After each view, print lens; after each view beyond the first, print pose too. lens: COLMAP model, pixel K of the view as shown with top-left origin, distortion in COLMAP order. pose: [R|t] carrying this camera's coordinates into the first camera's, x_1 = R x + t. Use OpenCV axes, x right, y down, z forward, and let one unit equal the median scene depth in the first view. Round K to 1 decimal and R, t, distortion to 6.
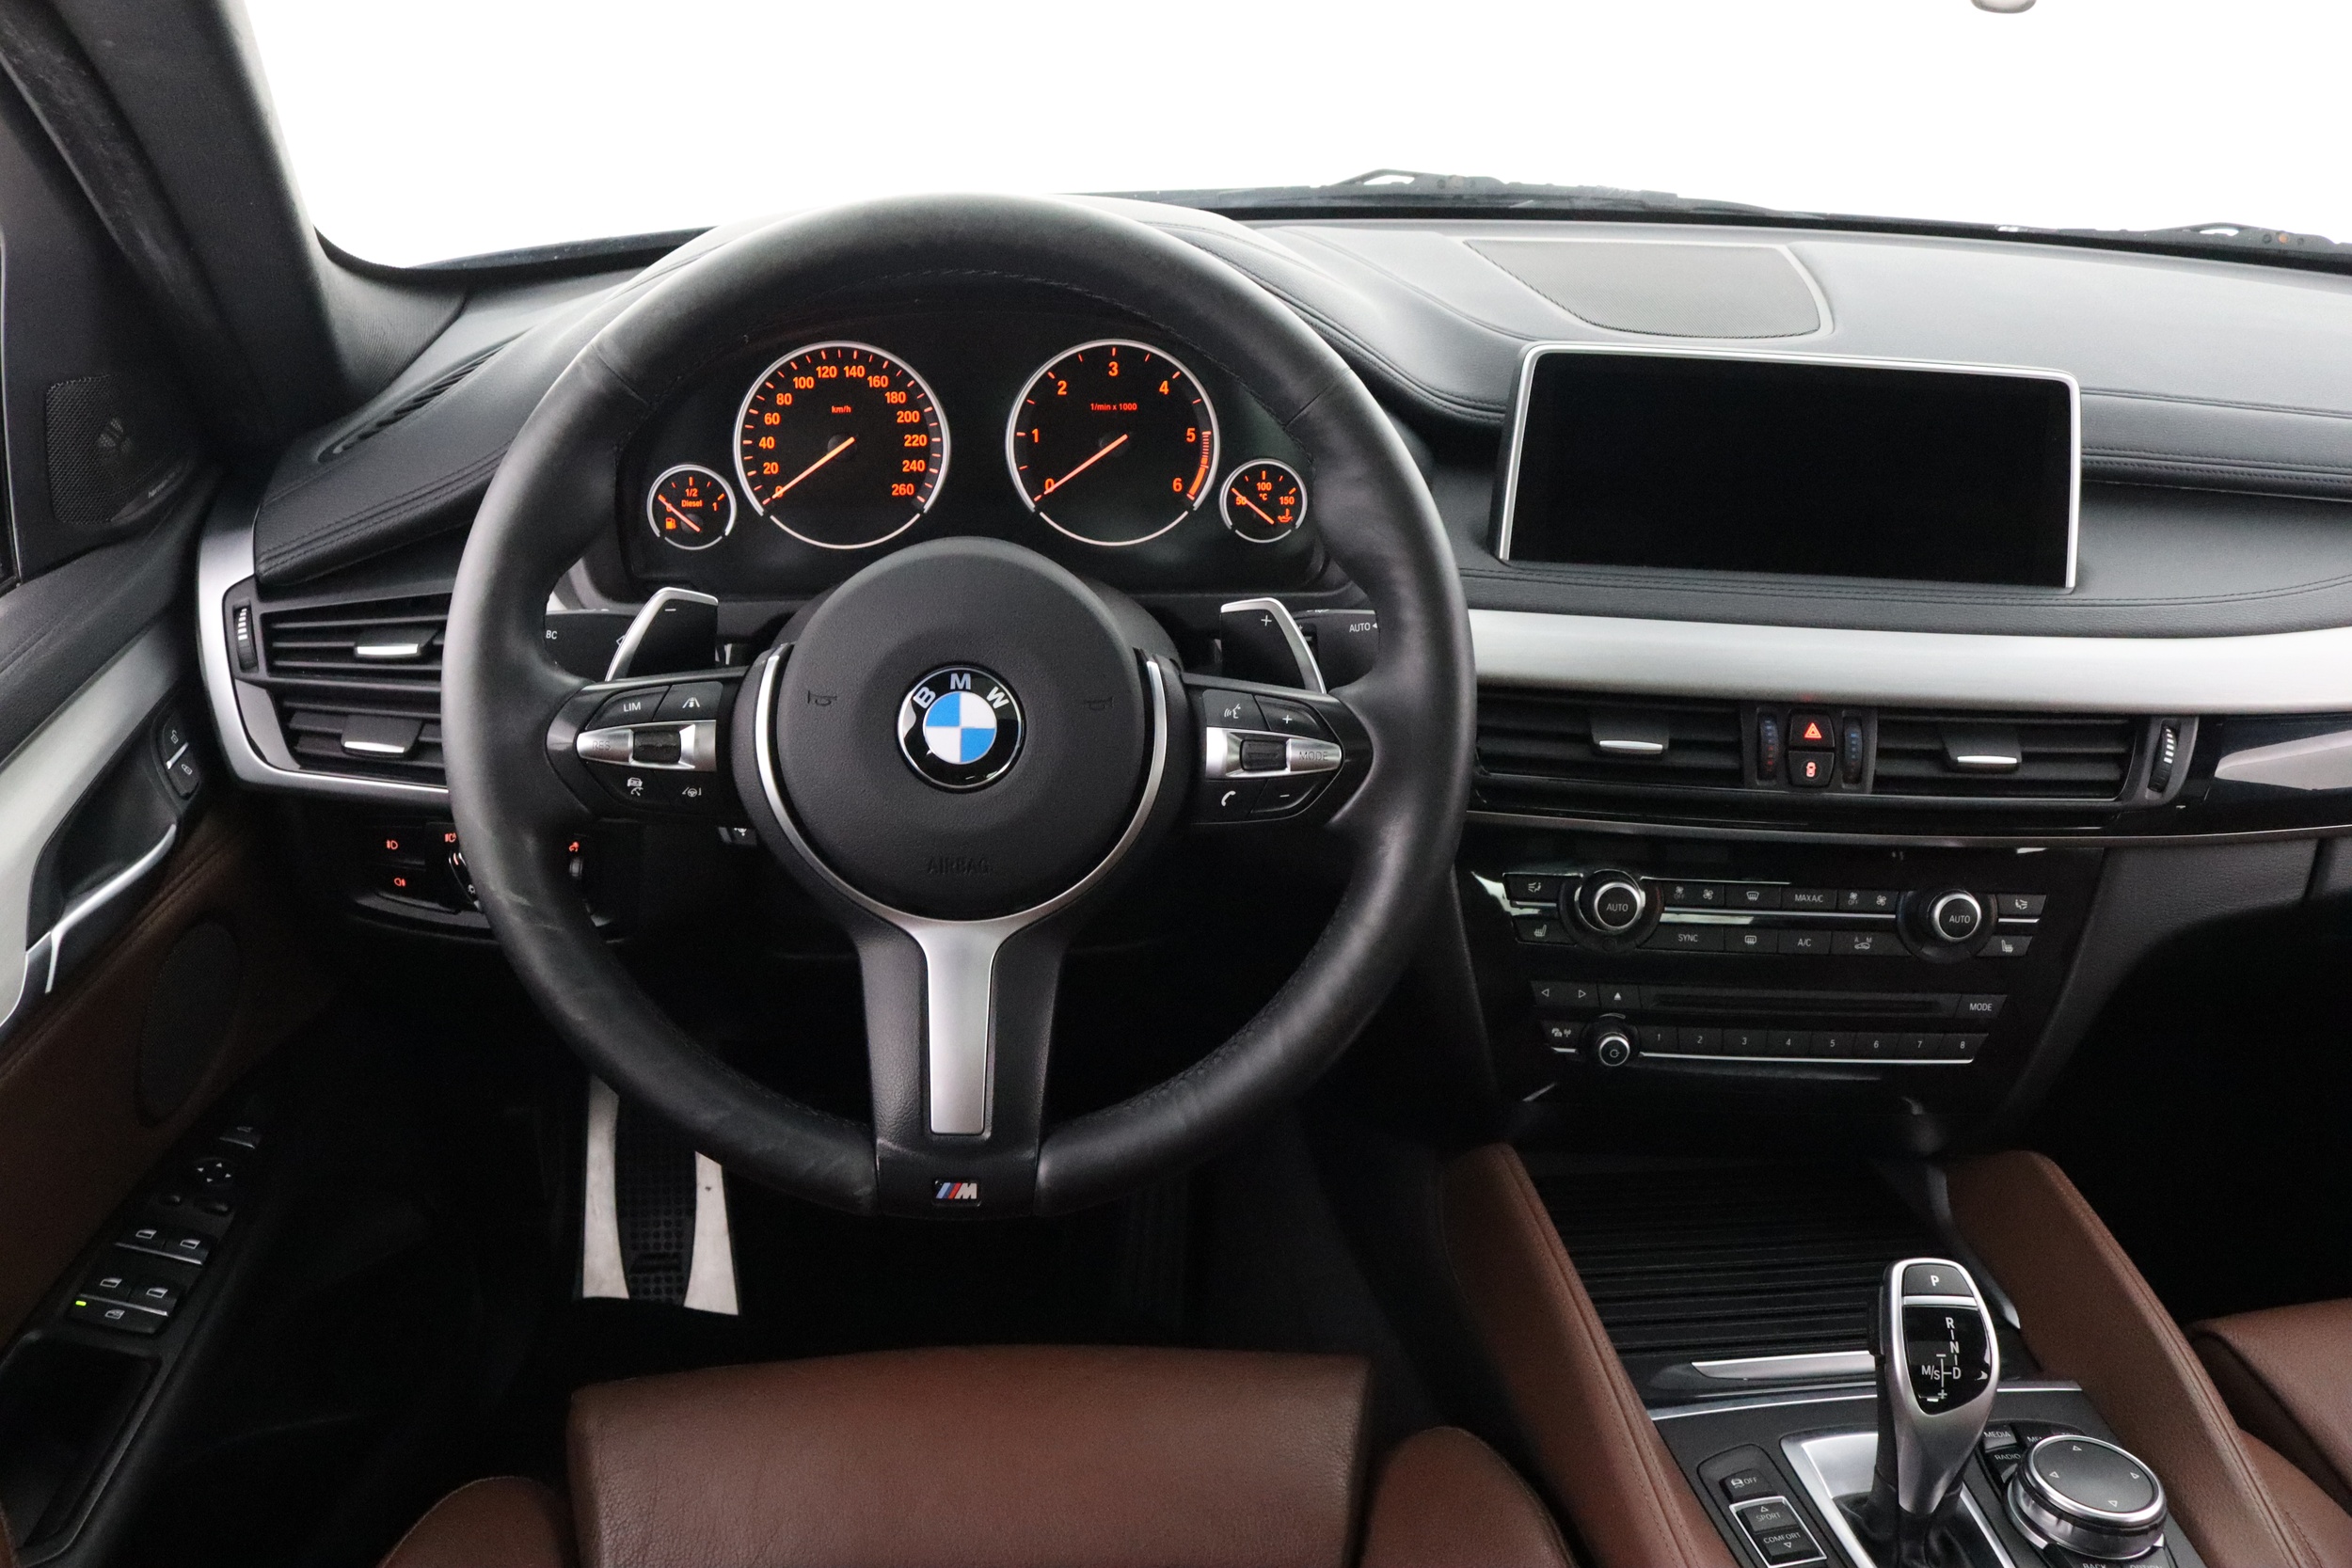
lens RADIAL K [[1915.4, 0, 1176.0], [0, 1915.4, 784.0], [0, 0, 1]] dist [-0.156881, 0.065677]
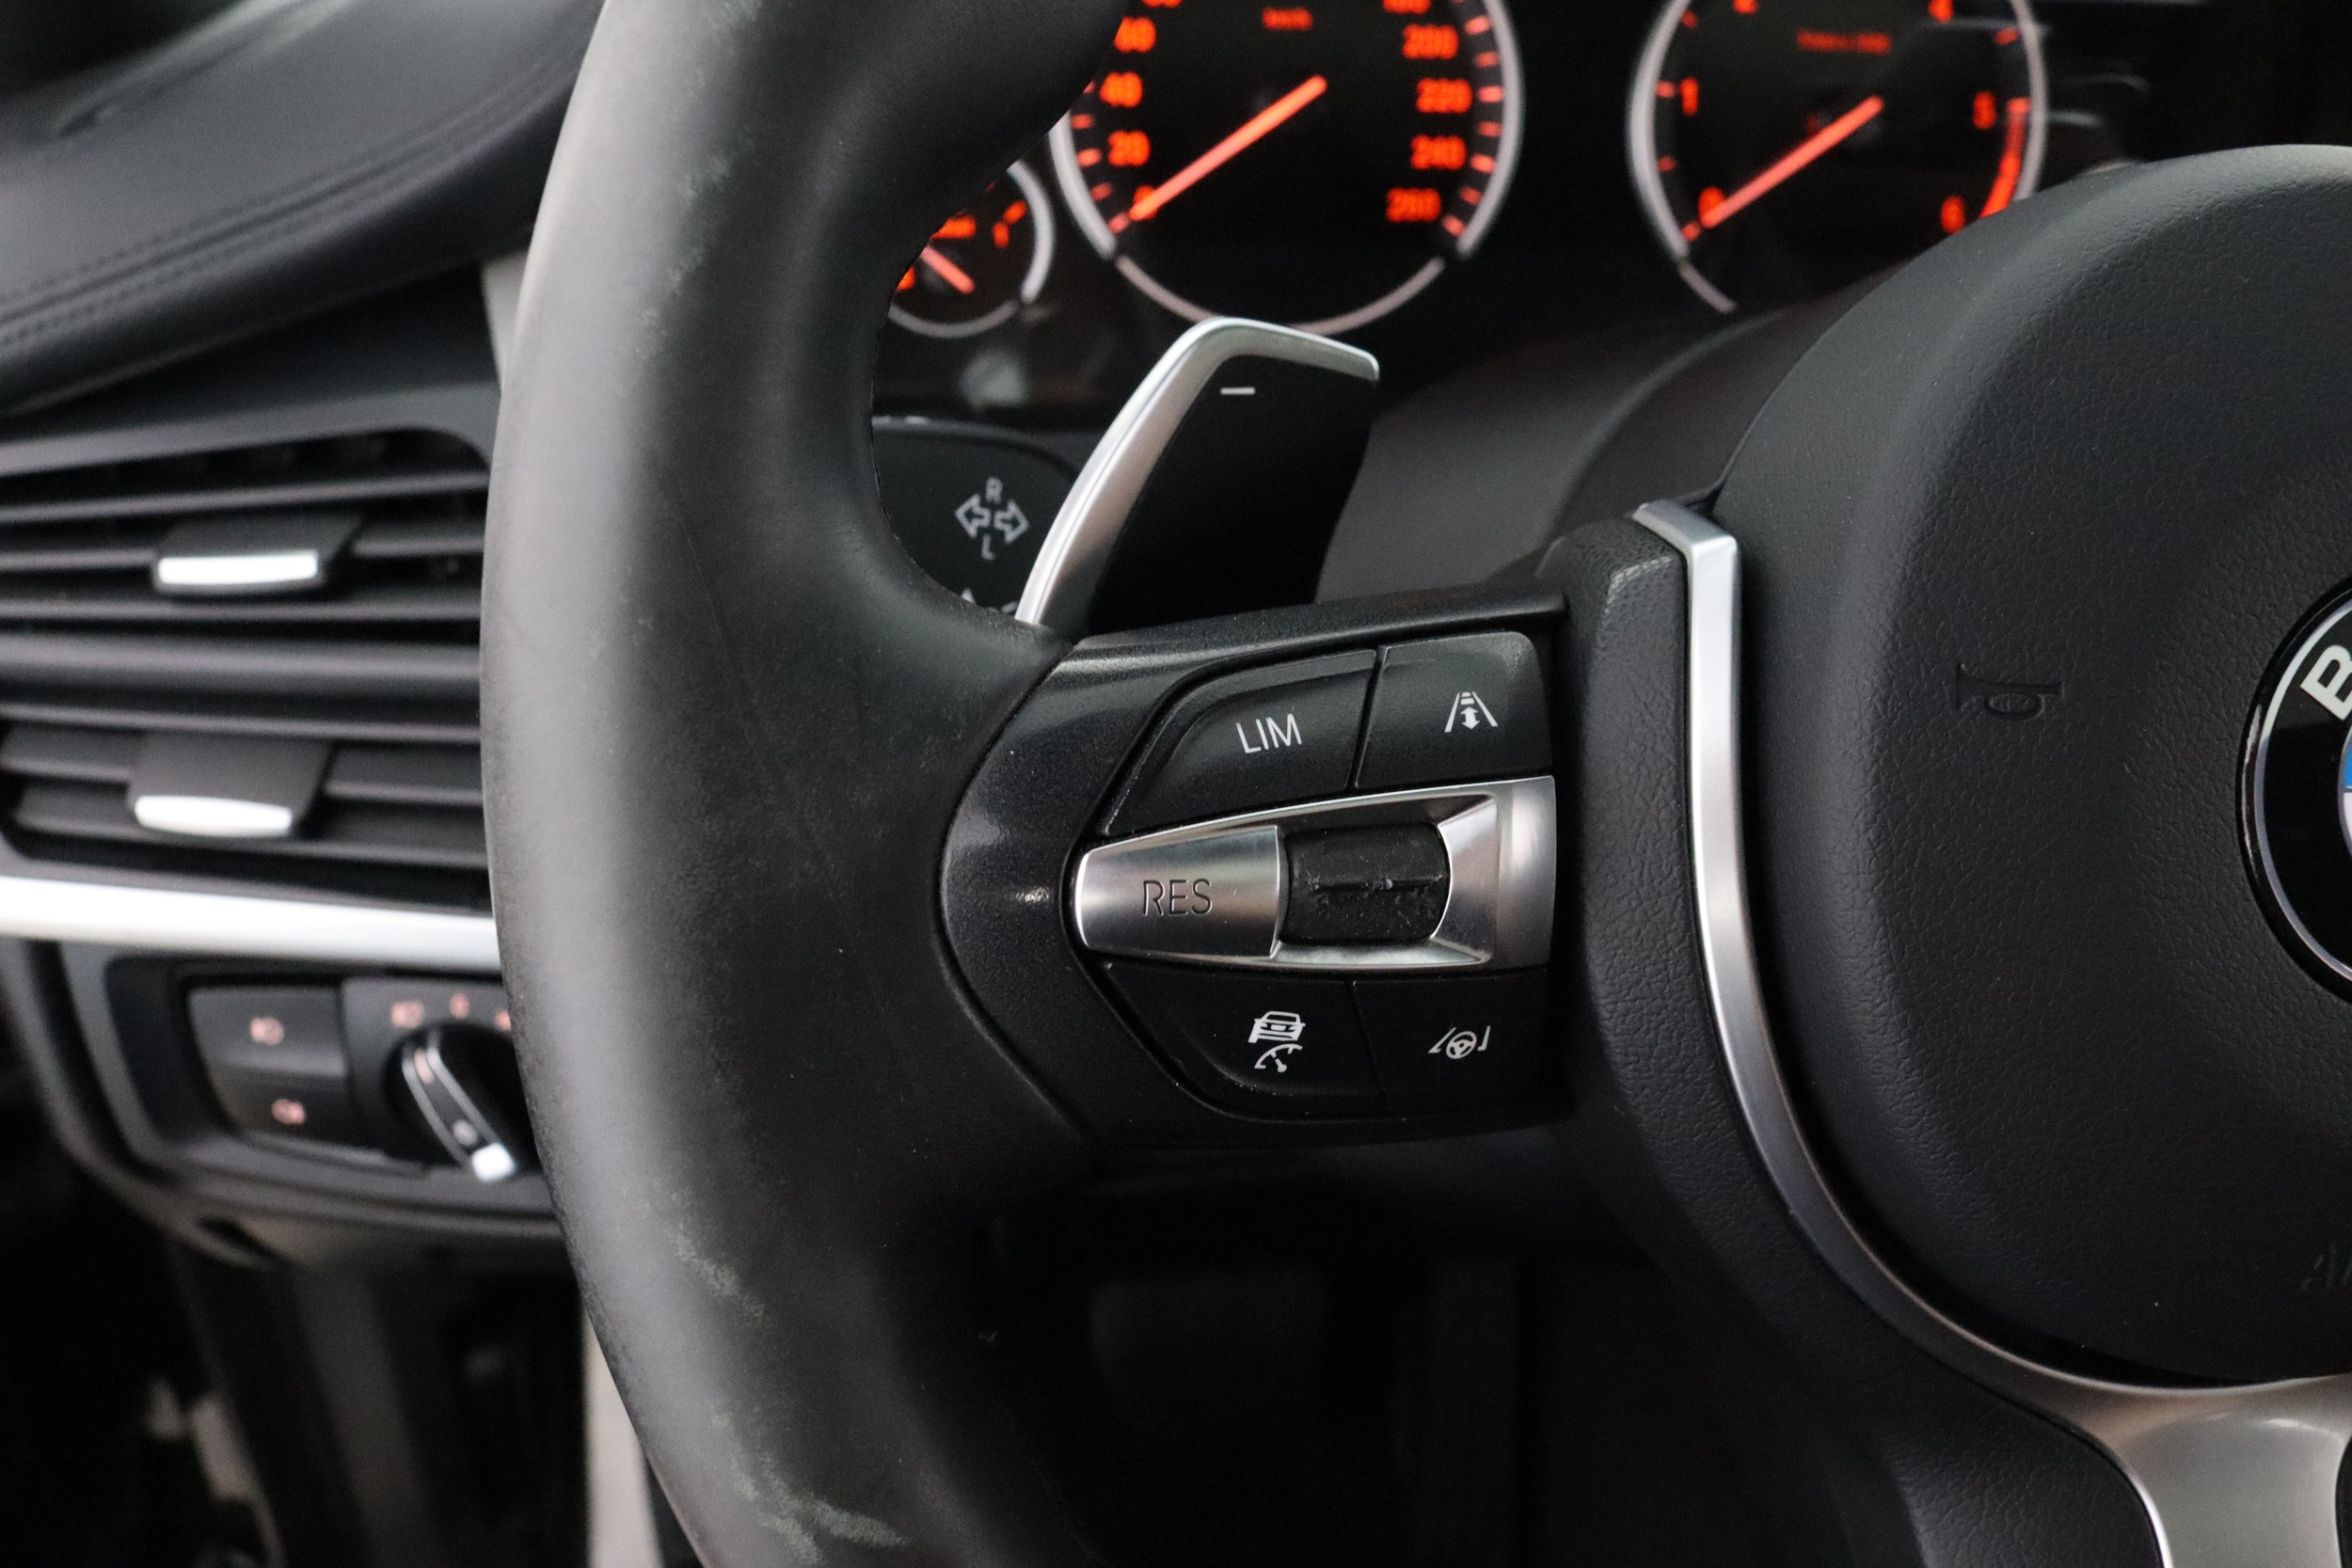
lens RADIAL K [[1915.4, 0, 1176.0], [0, 1915.4, 784.0], [0, 0, 1]] dist [-0.156881, 0.065677]
pose [[0.996928, -0.024774, 0.074305, -0.238923], [0.022692, 0.999329, 0.028740, -0.031258], [-0.074967, -0.026966, 0.996821, 0.558067]]
